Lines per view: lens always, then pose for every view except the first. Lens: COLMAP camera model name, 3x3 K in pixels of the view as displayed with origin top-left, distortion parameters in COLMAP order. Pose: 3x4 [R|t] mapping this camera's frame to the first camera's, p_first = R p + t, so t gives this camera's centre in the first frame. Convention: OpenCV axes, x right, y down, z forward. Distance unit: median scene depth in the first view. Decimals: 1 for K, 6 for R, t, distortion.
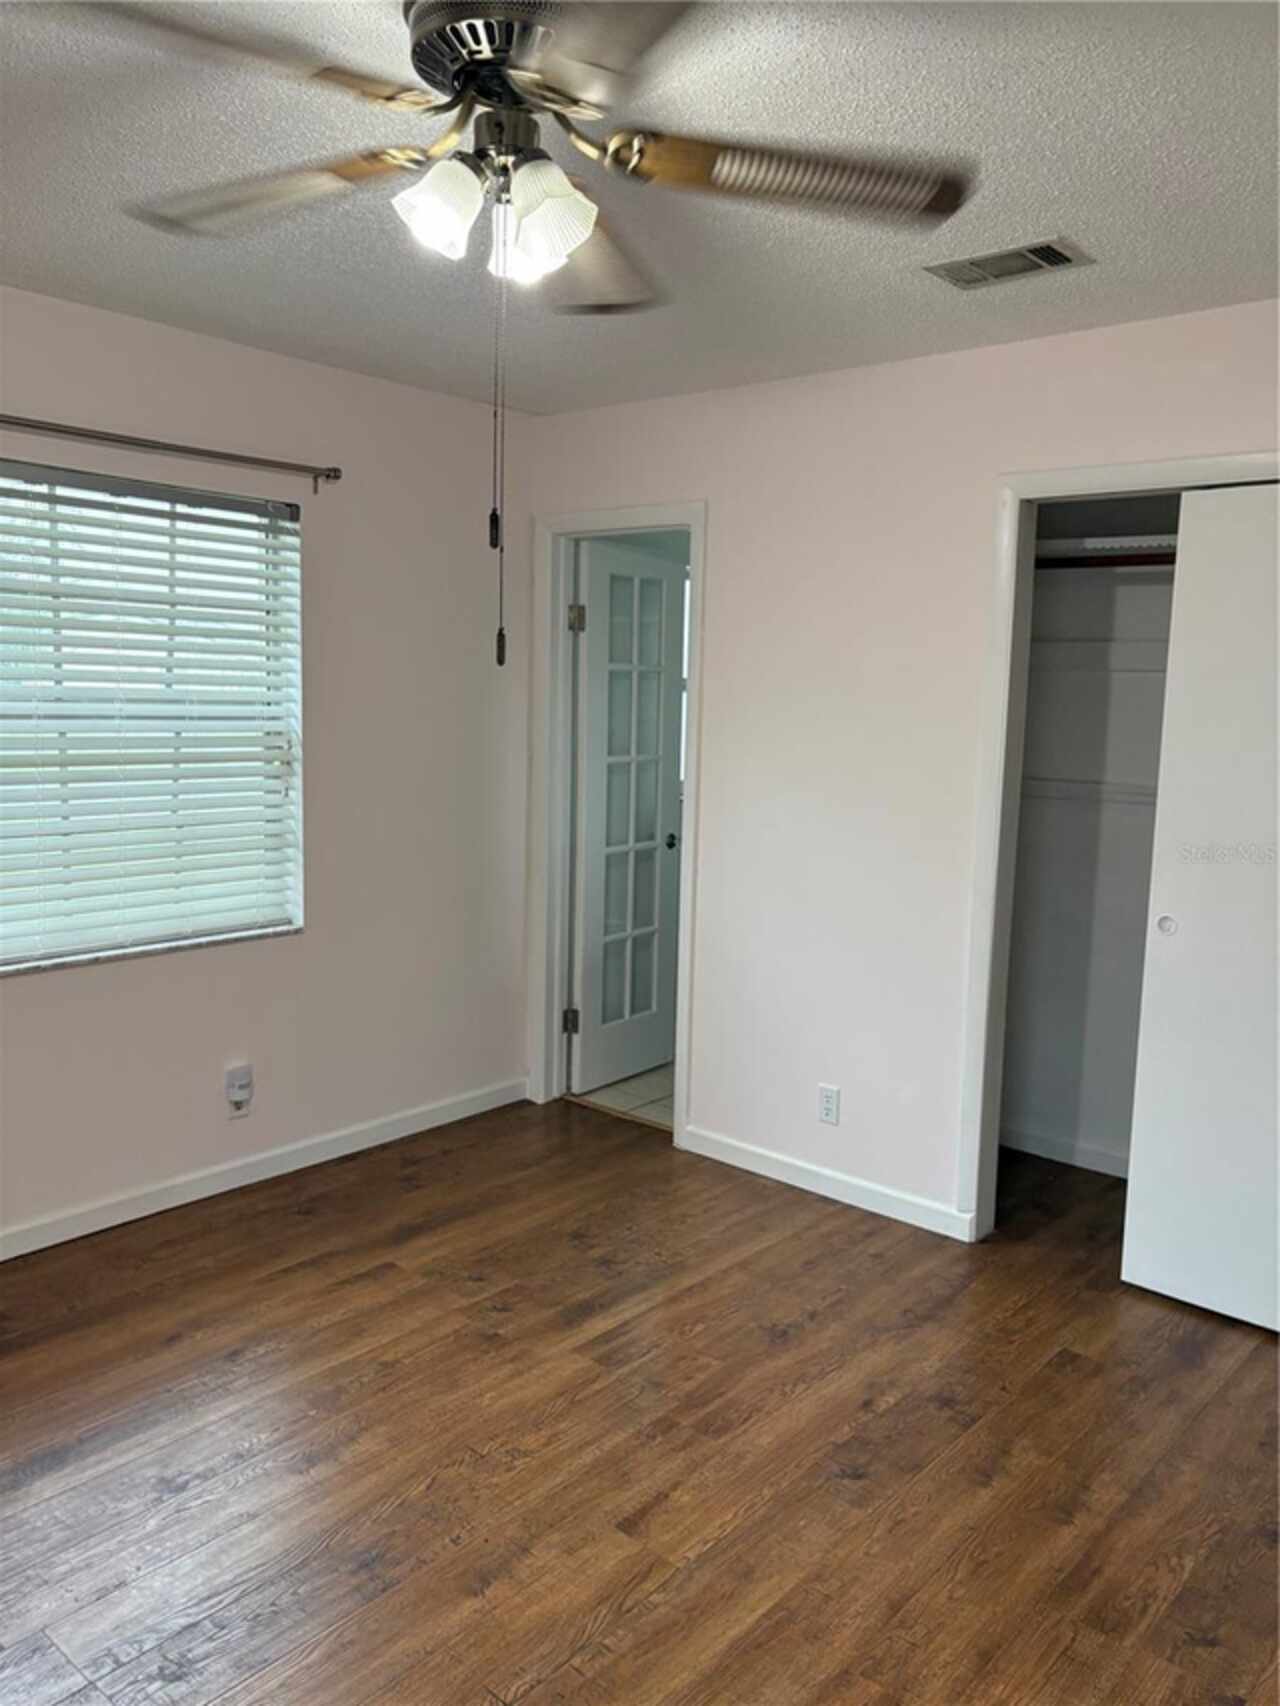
lens RADIAL K [[1304.4, 0, 641.8], [0, 1304.4, 839.1], [0, 0, 1]] dist [0.031681, -0.011956]
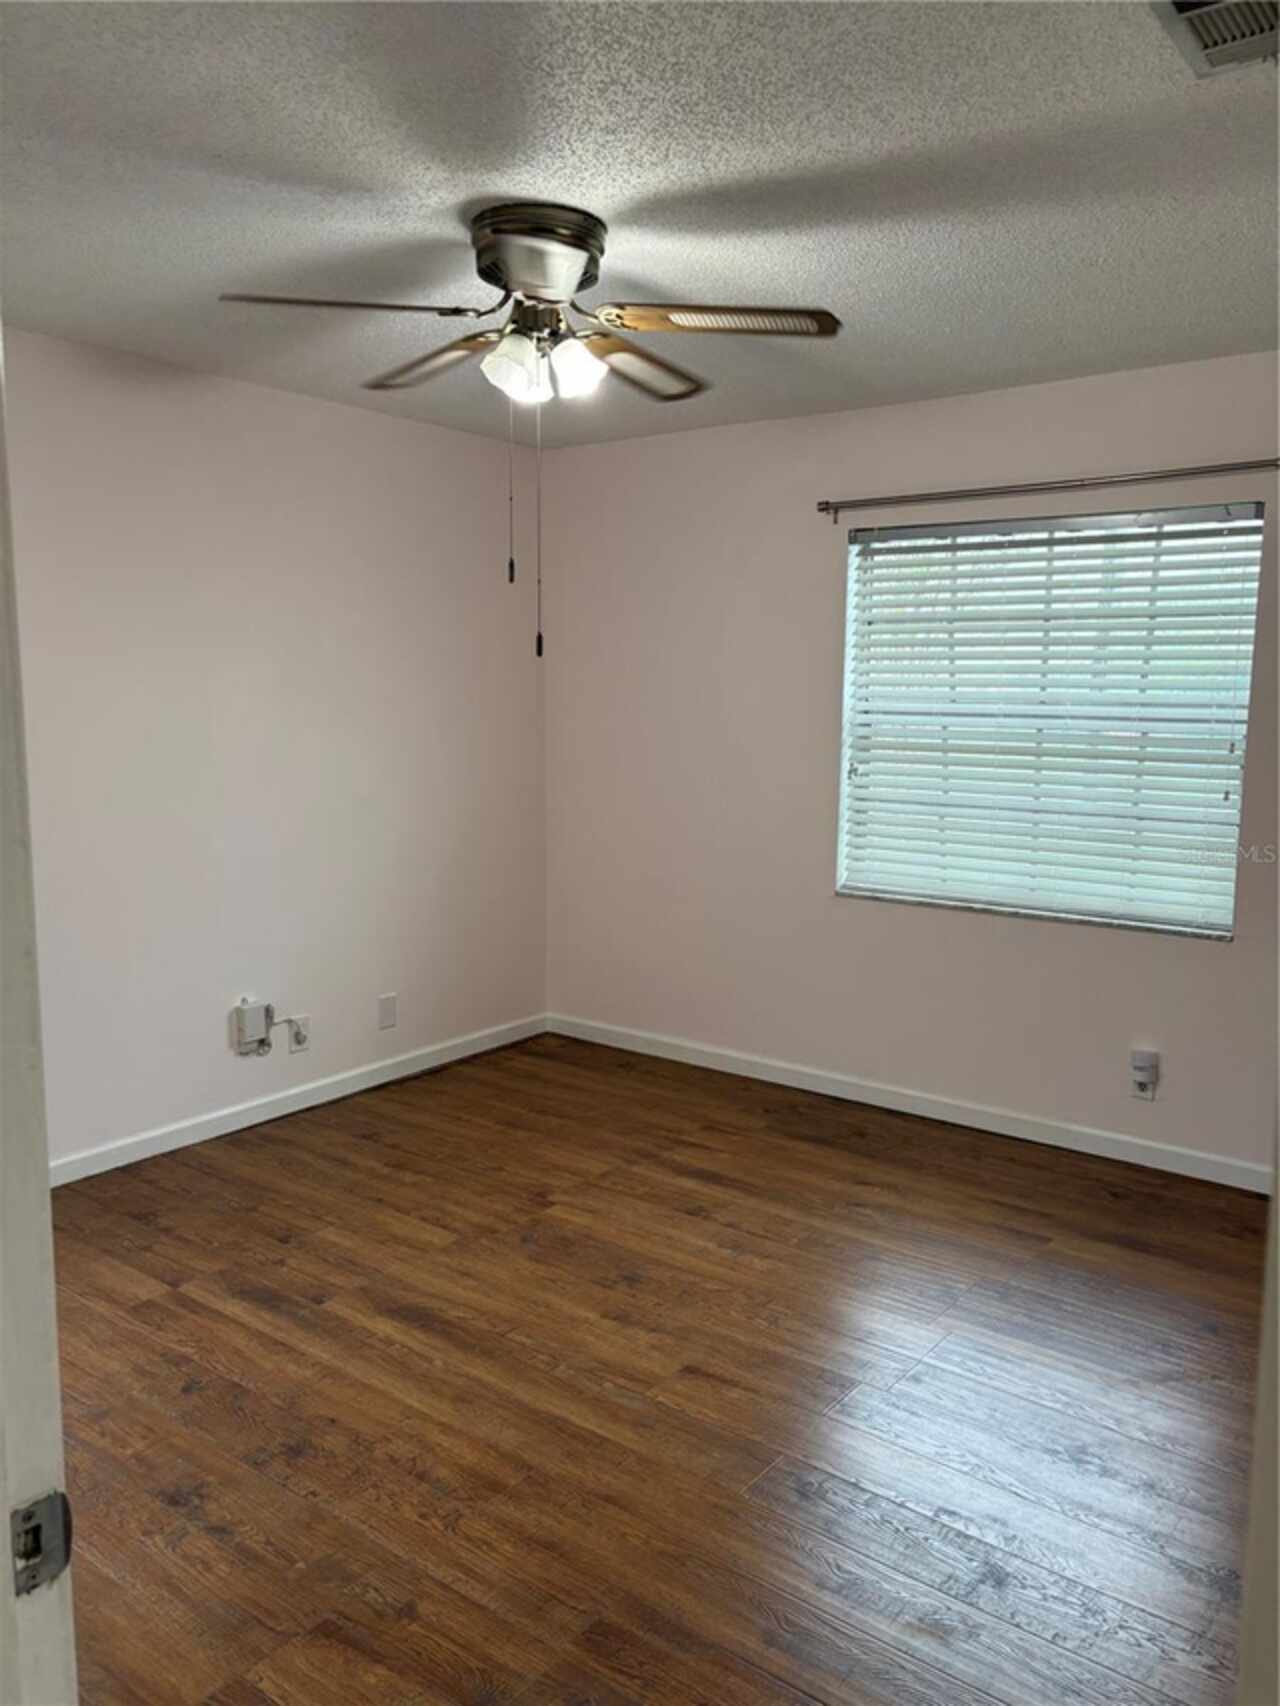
lens RADIAL K [[1304.4, 0, 636.2], [0, 1304.4, 859.0], [0, 0, 1]] dist [0.031681, -0.011956]
pose [[0.049550, 0.103114, -0.993435, 0.808619], [-0.121214, 0.987925, 0.096496, -0.035390], [0.991389, 0.115636, 0.061450, 0.588268]]
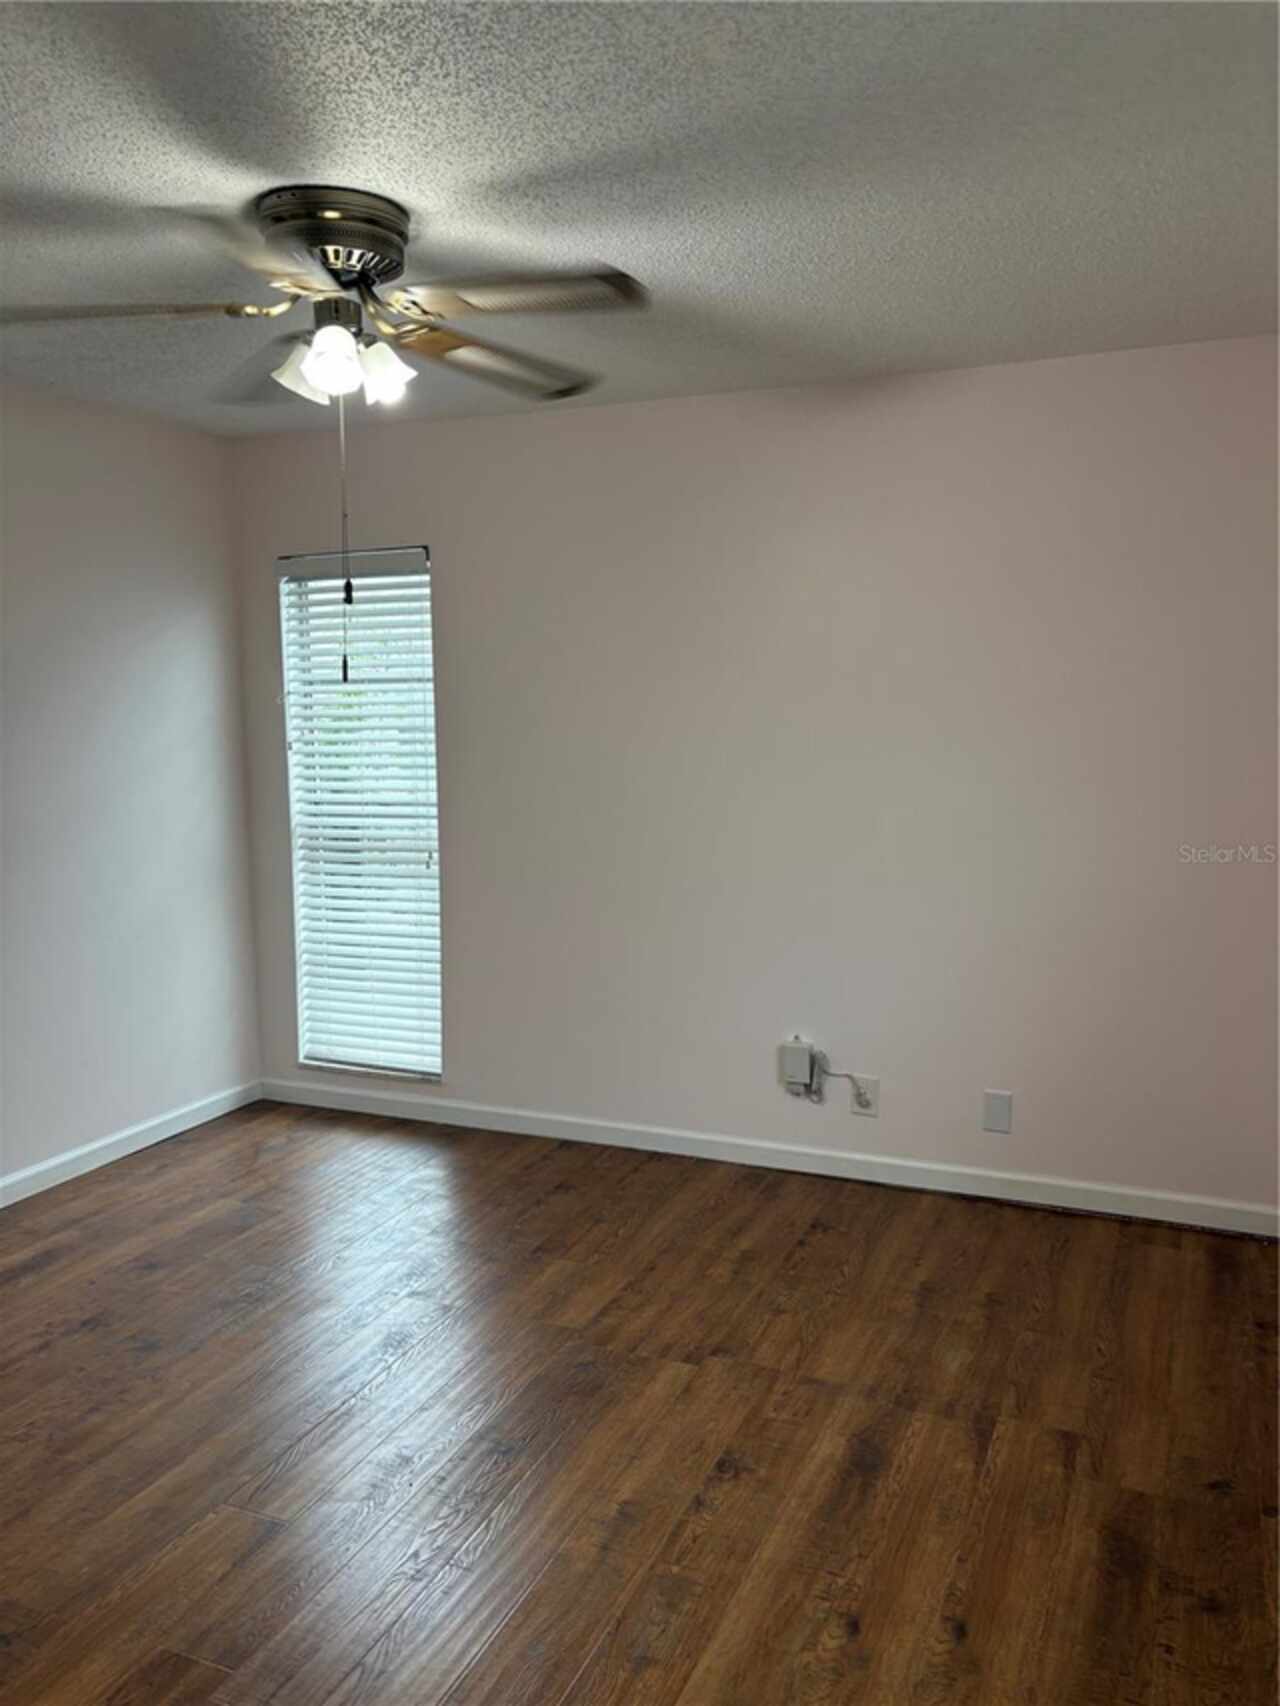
lens RADIAL K [[1304.4, 0, 644.2], [0, 1304.4, 843.1], [0, 0, 1]] dist [0.031681, -0.011956]
pose [[-0.953152, 0.010944, -0.302293, 0.014096], [-0.056554, 0.975277, 0.213628, -0.159507], [0.297157, 0.220716, -0.928968, 1.364951]]
